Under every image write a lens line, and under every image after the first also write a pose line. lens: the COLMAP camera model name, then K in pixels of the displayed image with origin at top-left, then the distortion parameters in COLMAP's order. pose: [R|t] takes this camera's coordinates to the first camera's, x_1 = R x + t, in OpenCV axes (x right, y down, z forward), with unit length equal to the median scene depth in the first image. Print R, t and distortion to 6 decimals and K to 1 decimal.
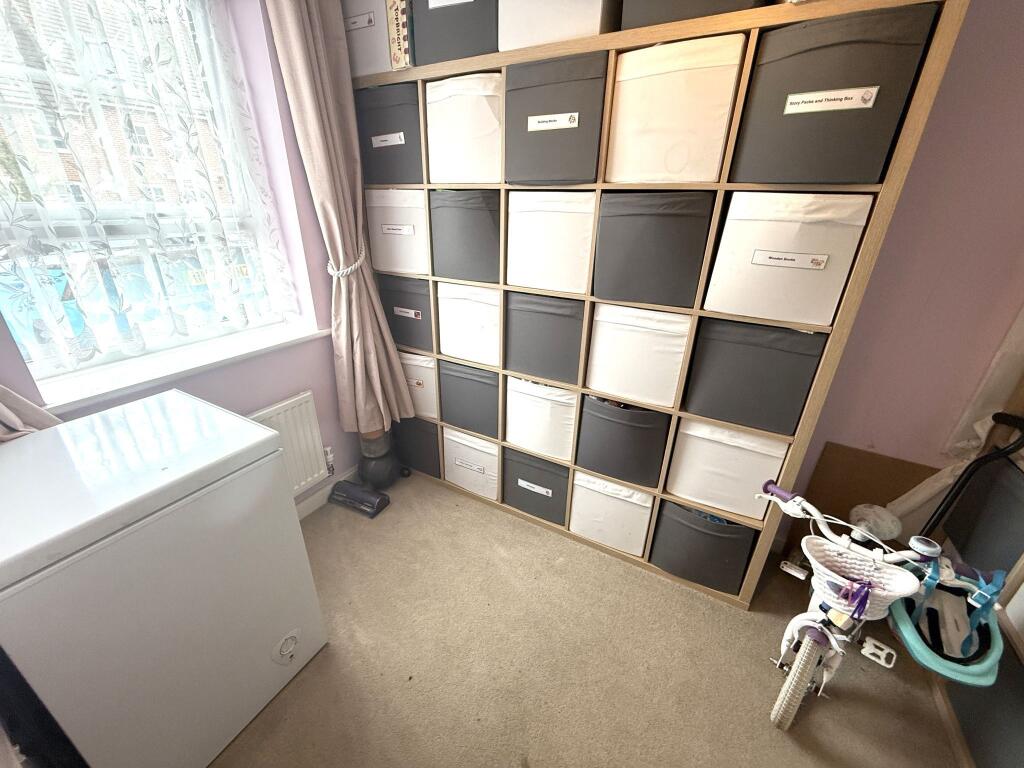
lens RADIAL K [[406.7, 0, 508.4], [0, 406.7, 382.9], [0, 0, 1]] dist [-0.000107, -0.000107]
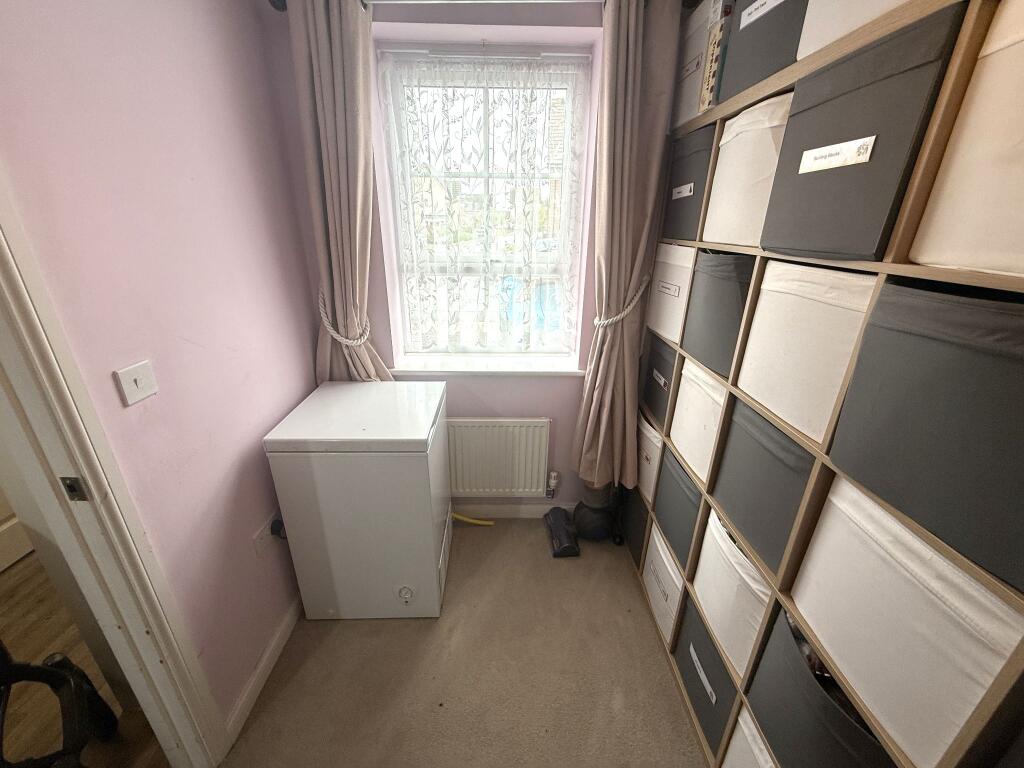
lens RADIAL K [[406.7, 0, 508.4], [0, 406.7, 382.9], [0, 0, 1]] dist [-0.000107, -0.000107]
pose [[0.502106, 0.307512, -0.808285, 0.364293], [-0.349626, 0.927038, 0.135504, -0.206474], [0.790981, 0.214560, 0.572986, 0.294439]]
